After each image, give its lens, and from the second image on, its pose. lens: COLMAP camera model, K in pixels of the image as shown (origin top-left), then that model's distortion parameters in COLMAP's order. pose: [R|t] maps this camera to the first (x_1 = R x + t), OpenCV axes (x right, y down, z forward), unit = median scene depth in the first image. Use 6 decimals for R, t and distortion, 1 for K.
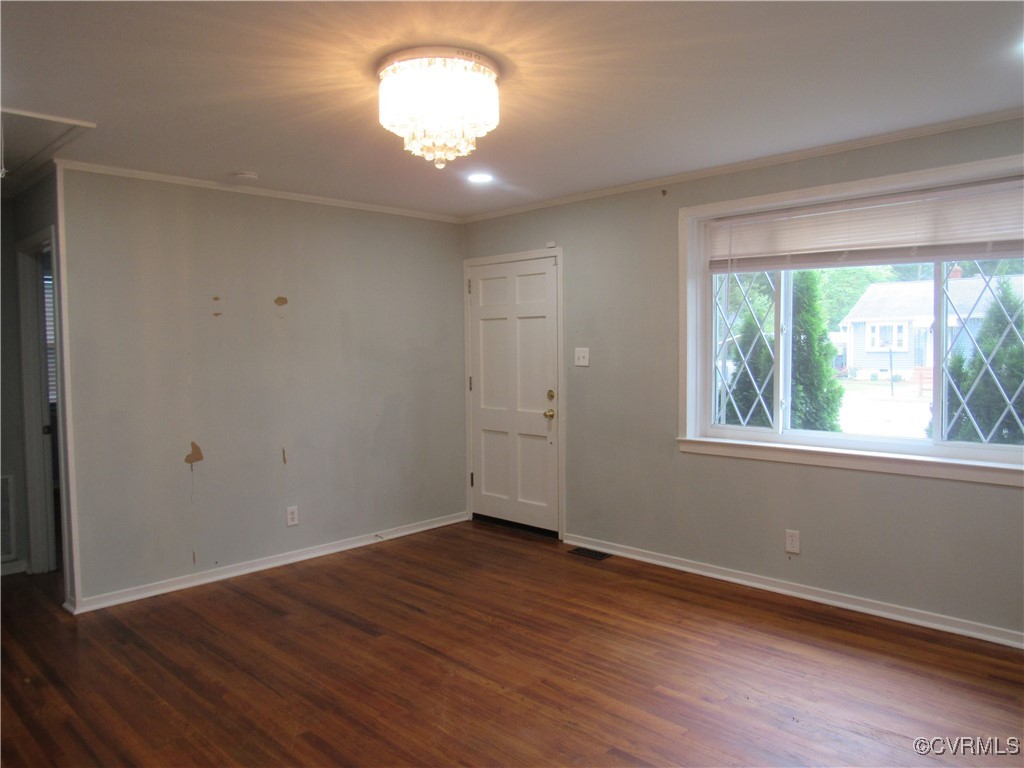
lens RADIAL K [[731.9, 0, 506.5], [0, 731.9, 382.8], [0, 0, 1]] dist [-0.036148, 0.023924]
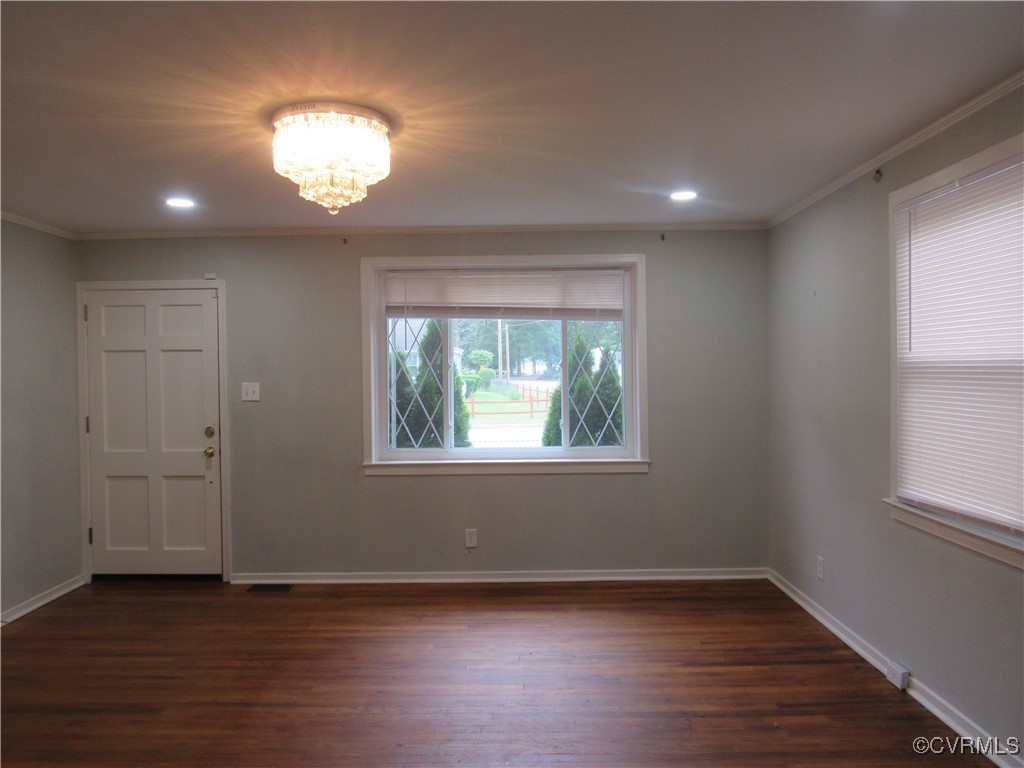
lens RADIAL K [[731.9, 0, 506.5], [0, 731.9, 382.8], [0, 0, 1]] dist [-0.036148, 0.023924]
pose [[0.718378, -0.007928, 0.695608, -0.396164], [0.037537, 0.998920, -0.027381, -0.008480], [-0.694640, 0.045781, 0.717900, 0.052142]]
